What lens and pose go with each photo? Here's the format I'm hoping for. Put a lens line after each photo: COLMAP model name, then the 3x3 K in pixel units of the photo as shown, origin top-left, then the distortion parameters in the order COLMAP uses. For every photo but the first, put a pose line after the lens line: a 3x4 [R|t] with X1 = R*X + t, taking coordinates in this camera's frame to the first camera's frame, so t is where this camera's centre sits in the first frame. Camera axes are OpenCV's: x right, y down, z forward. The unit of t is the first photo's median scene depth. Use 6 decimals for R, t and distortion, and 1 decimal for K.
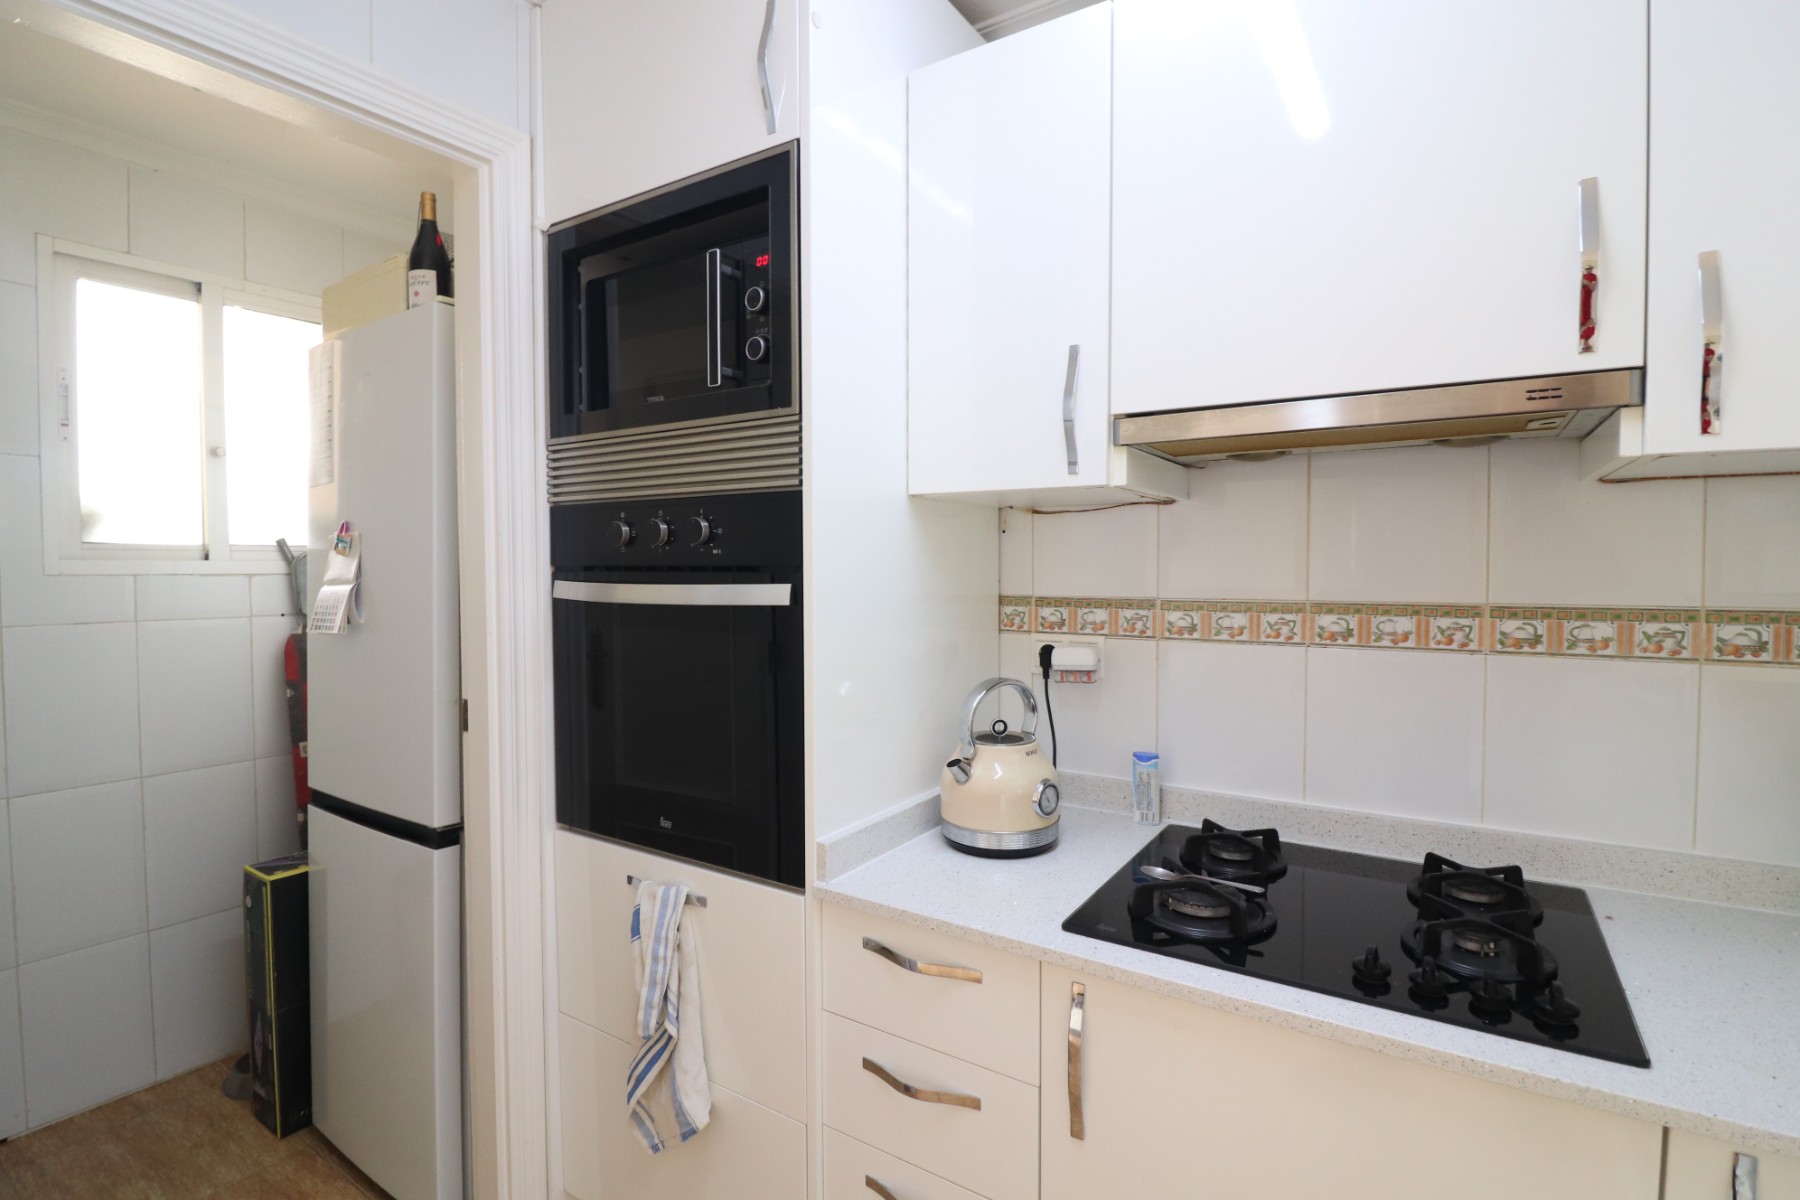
lens RADIAL K [[845.8, 0, 899.5], [0, 845.8, 592.2], [0, 0, 1]] dist [-0.000590, -0.014145]
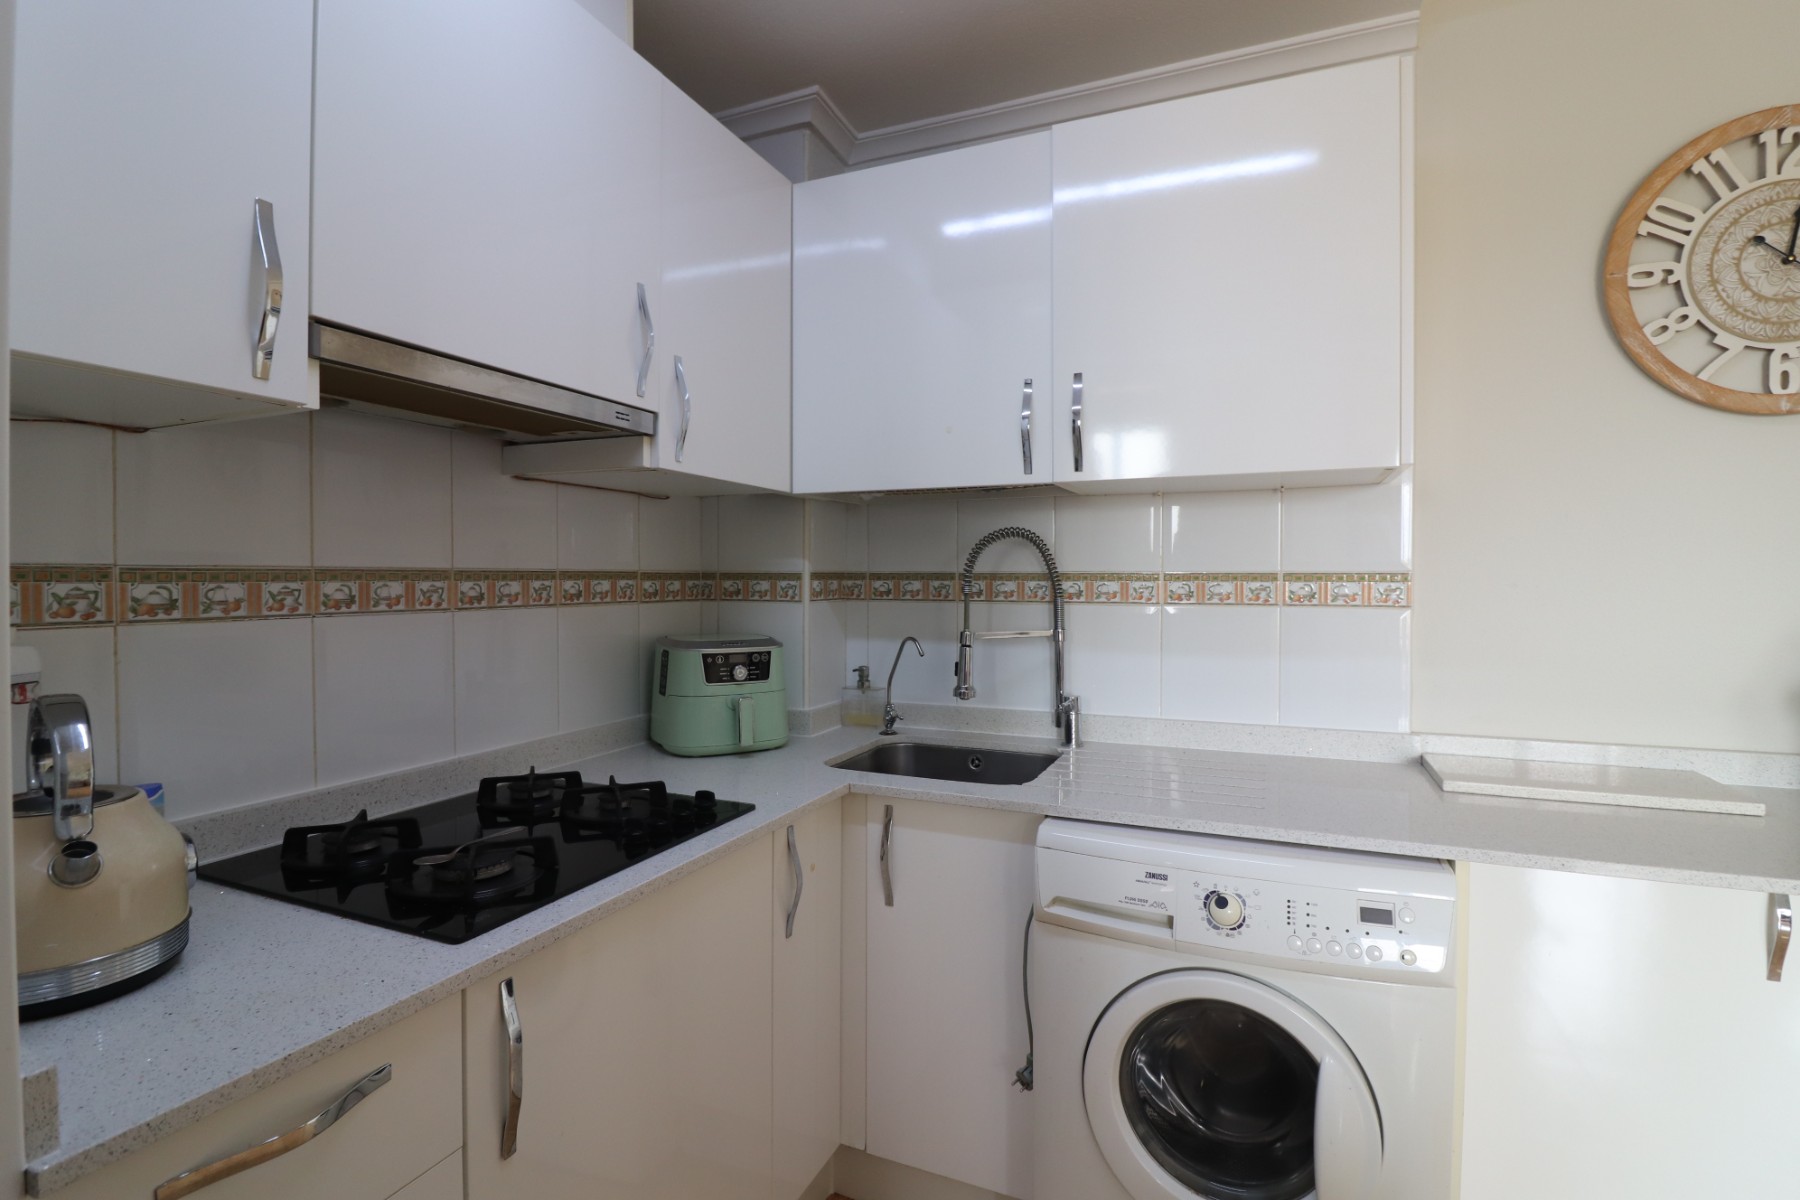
lens RADIAL K [[845.8, 0, 899.5], [0, 845.8, 592.2], [0, 0, 1]] dist [-0.000590, -0.014145]
pose [[-0.172769, -0.013650, 0.984868, -0.537340], [0.031783, 0.999306, 0.019425, 0.040896], [-0.984449, 0.034659, -0.172216, 0.546143]]
